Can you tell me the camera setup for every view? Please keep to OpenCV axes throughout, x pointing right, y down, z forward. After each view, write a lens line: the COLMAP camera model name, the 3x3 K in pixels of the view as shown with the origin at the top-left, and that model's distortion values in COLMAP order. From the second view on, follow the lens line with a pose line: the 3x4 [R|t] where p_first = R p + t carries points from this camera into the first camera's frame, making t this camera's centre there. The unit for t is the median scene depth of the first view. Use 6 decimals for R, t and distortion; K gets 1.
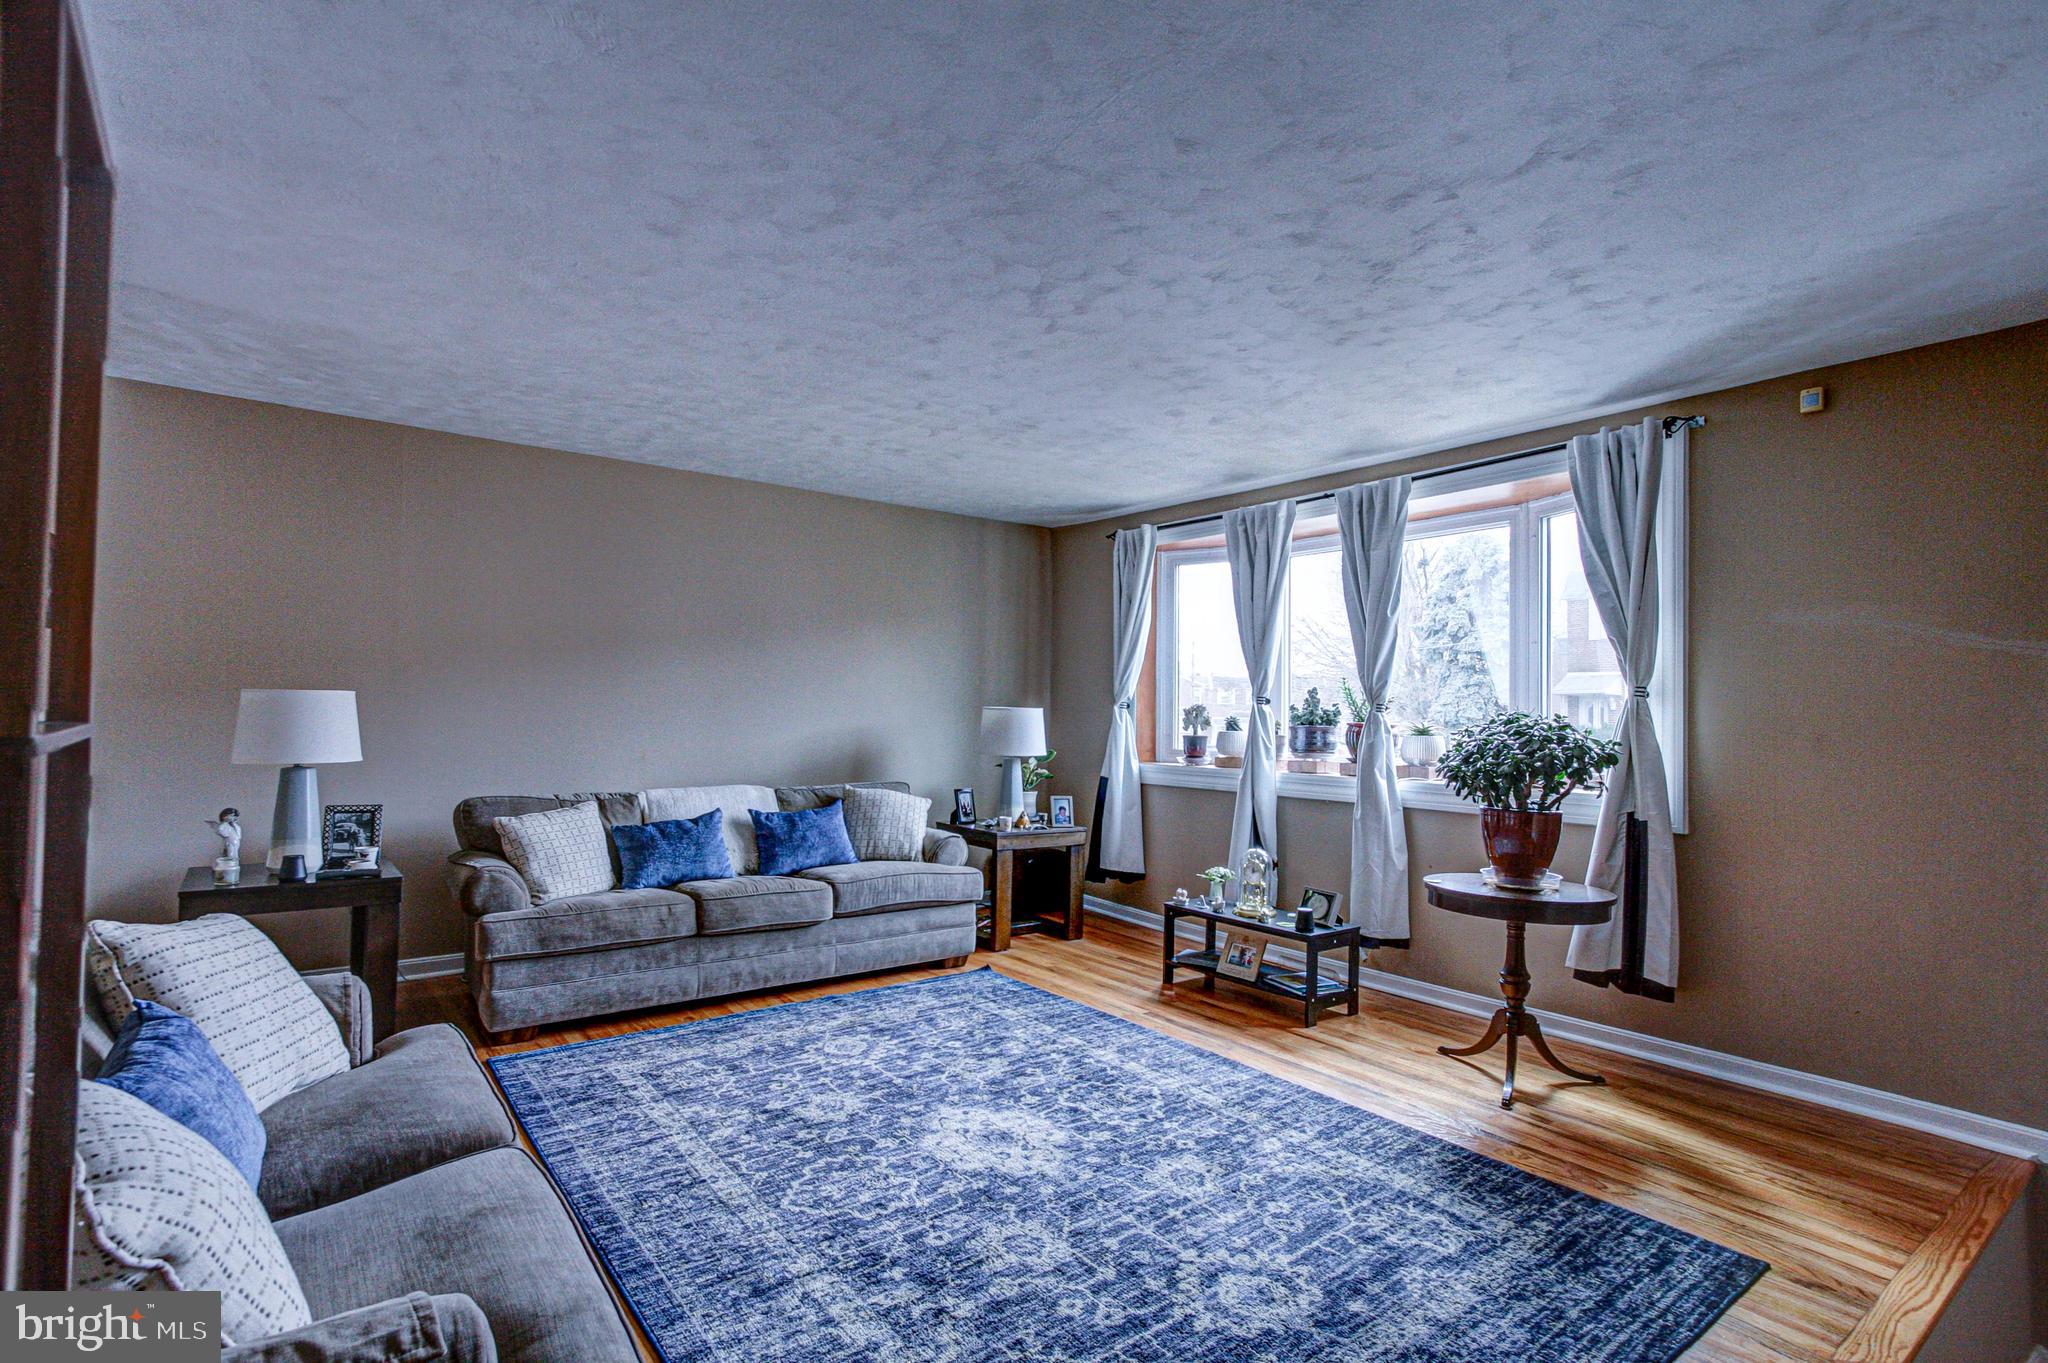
lens RADIAL K [[982.9, 0, 1024.0], [0, 982.9, 697.3], [0, 0, 1]] dist [-0.000943, 0.005854]
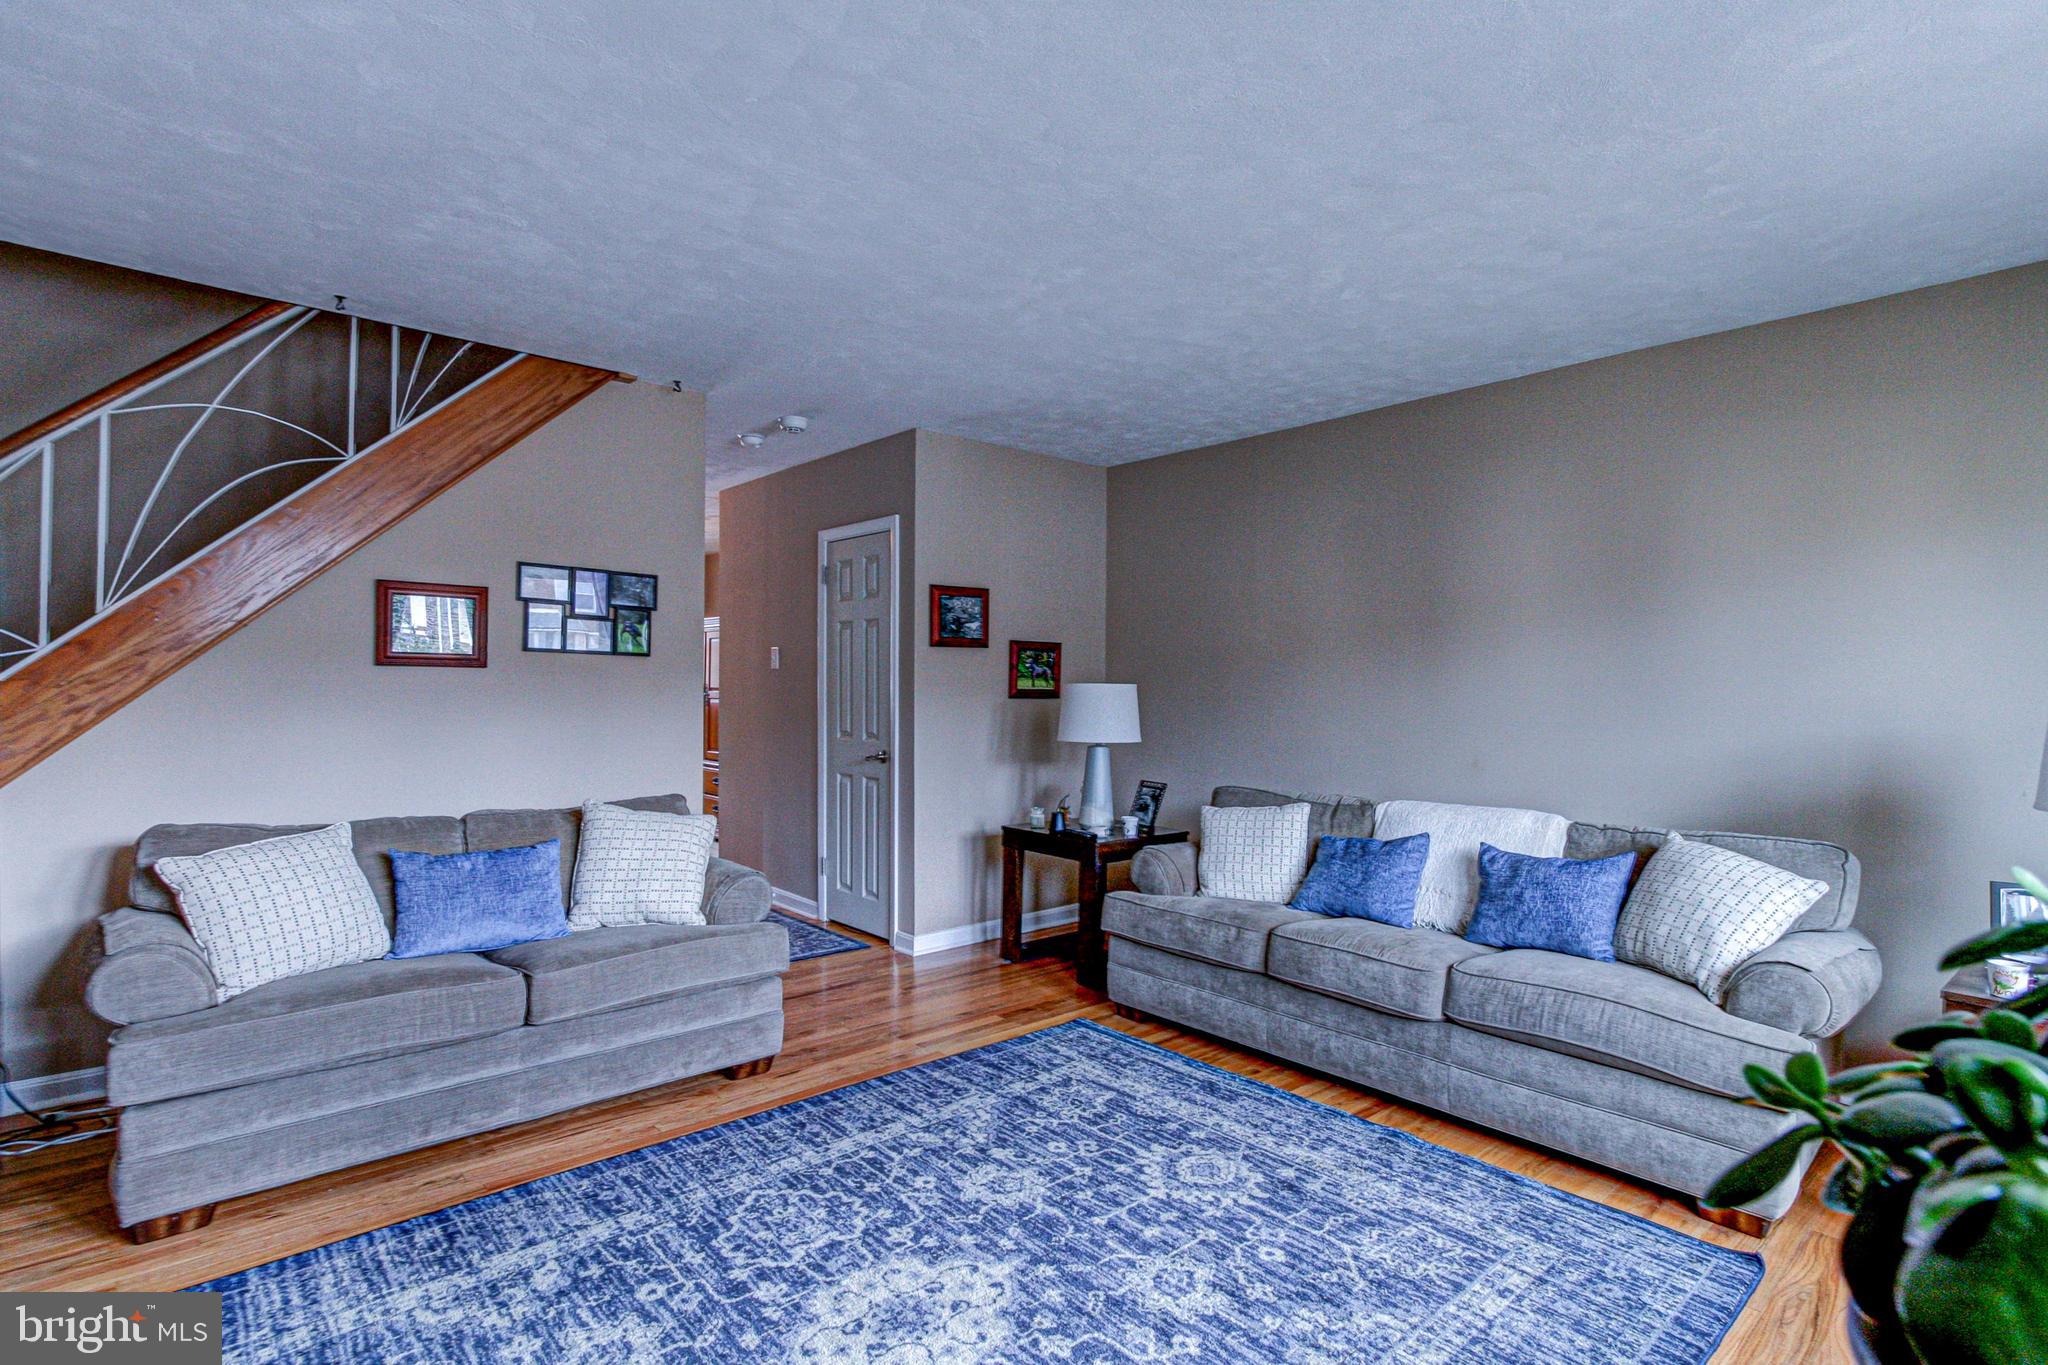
lens RADIAL K [[996.2, 0, 1021.9], [0, 996.2, 688.1], [0, 0, 1]] dist [0.003312, 0.000500]
pose [[0.064327, -0.020097, -0.997726, 0.526465], [0.005196, 0.999790, -0.019804, 0.021229], [0.997915, -0.003911, 0.064418, 0.808733]]
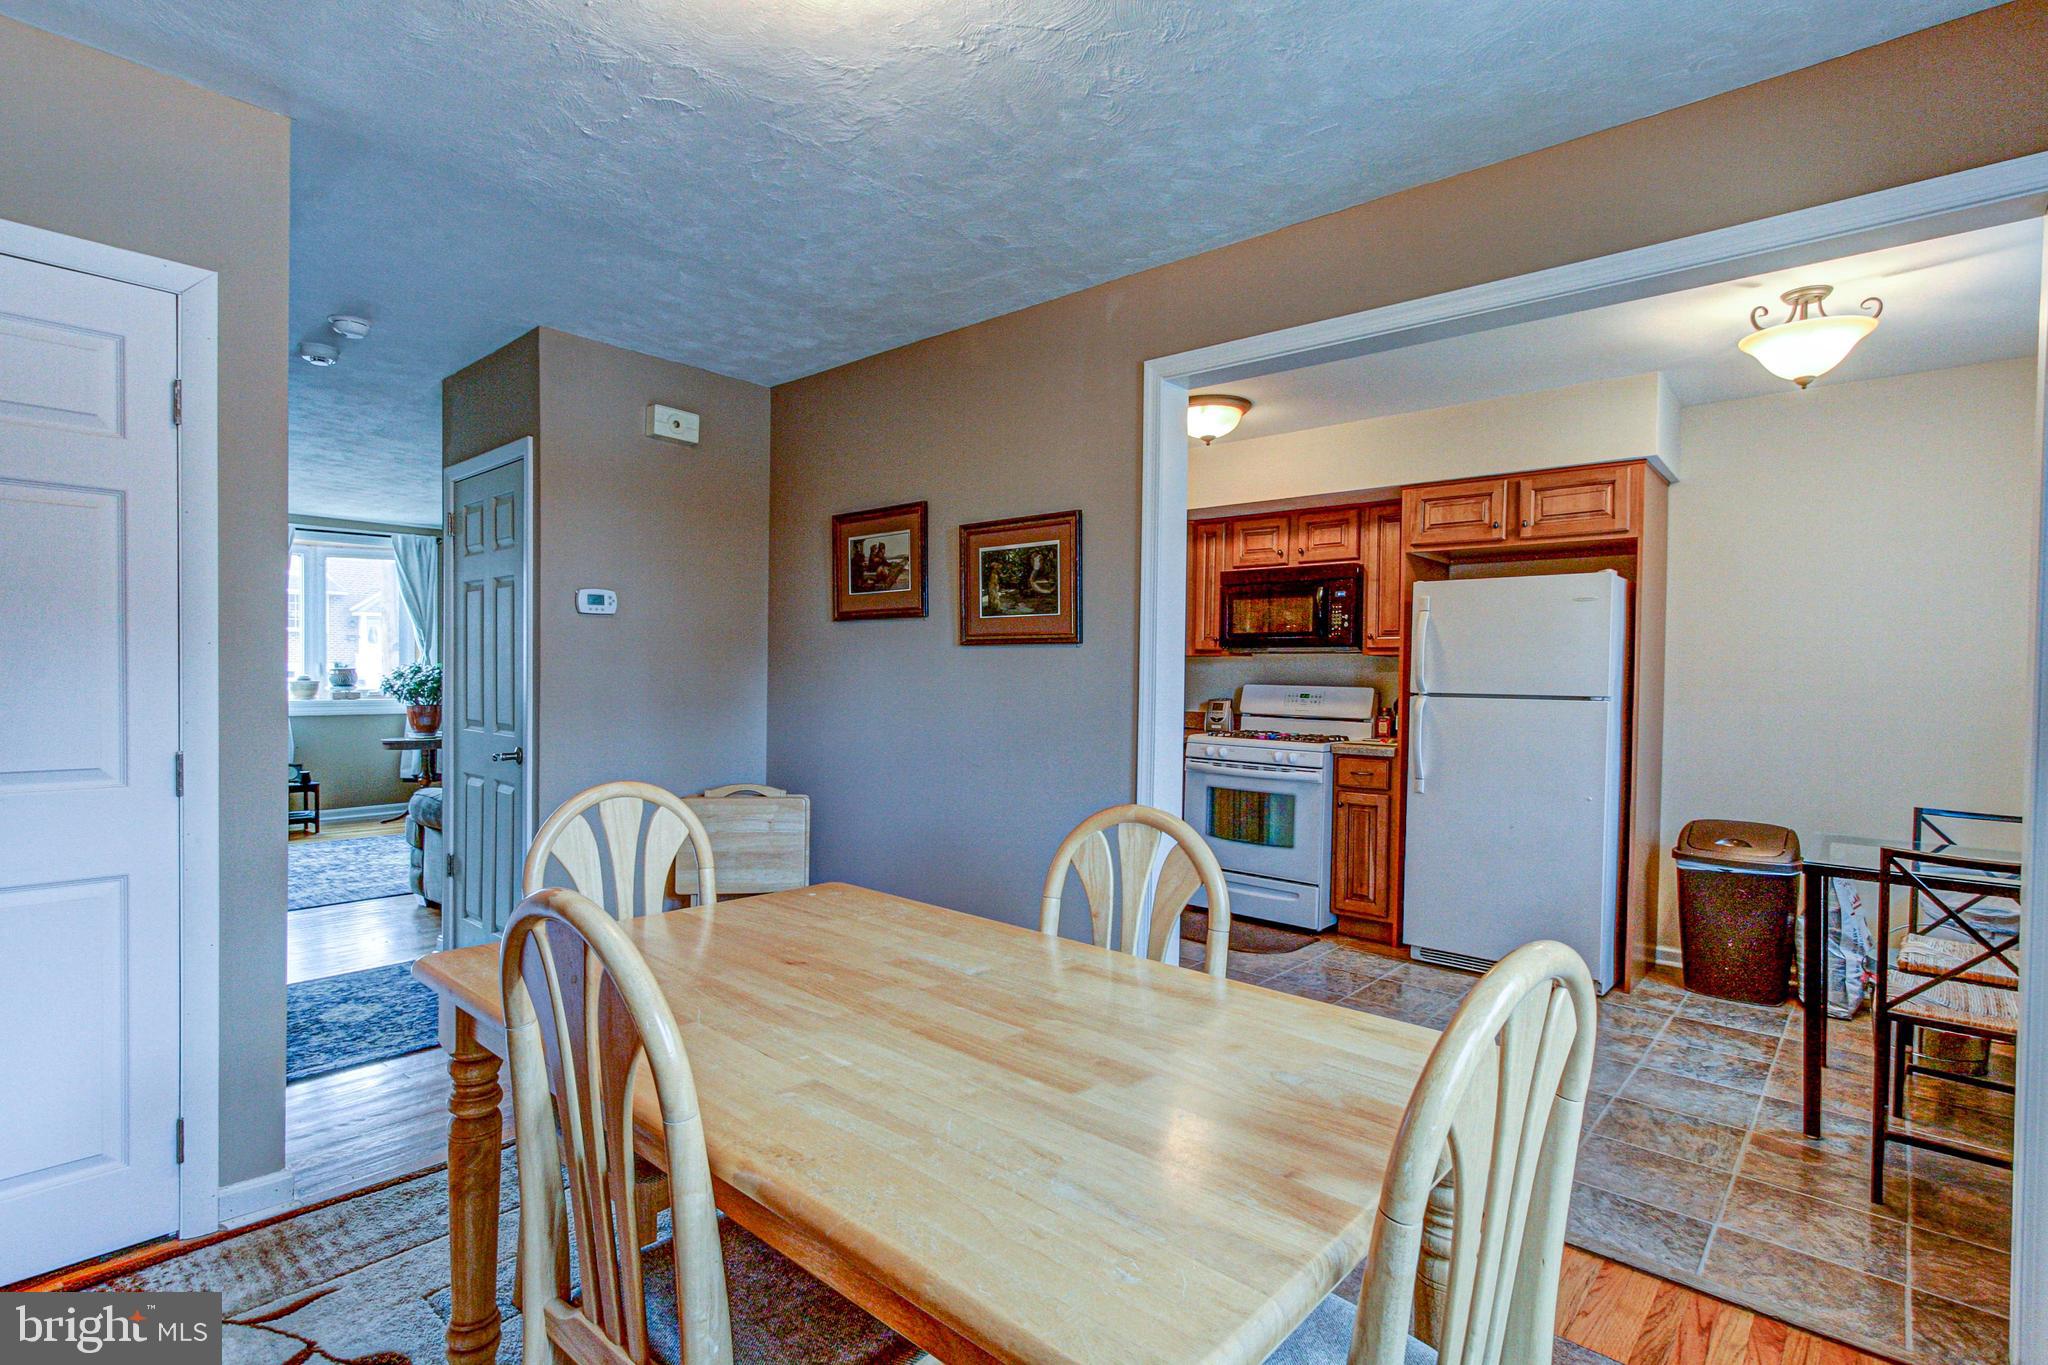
lens RADIAL K [[982.9, 0, 1024.0], [0, 982.9, 698.3], [0, 0, 1]] dist [-0.000943, 0.005854]
pose [[-0.193705, -0.044028, 0.980071, -1.925914], [-0.030147, 0.998788, 0.038910, -0.032310], [-0.980597, -0.022009, -0.194797, 0.067737]]
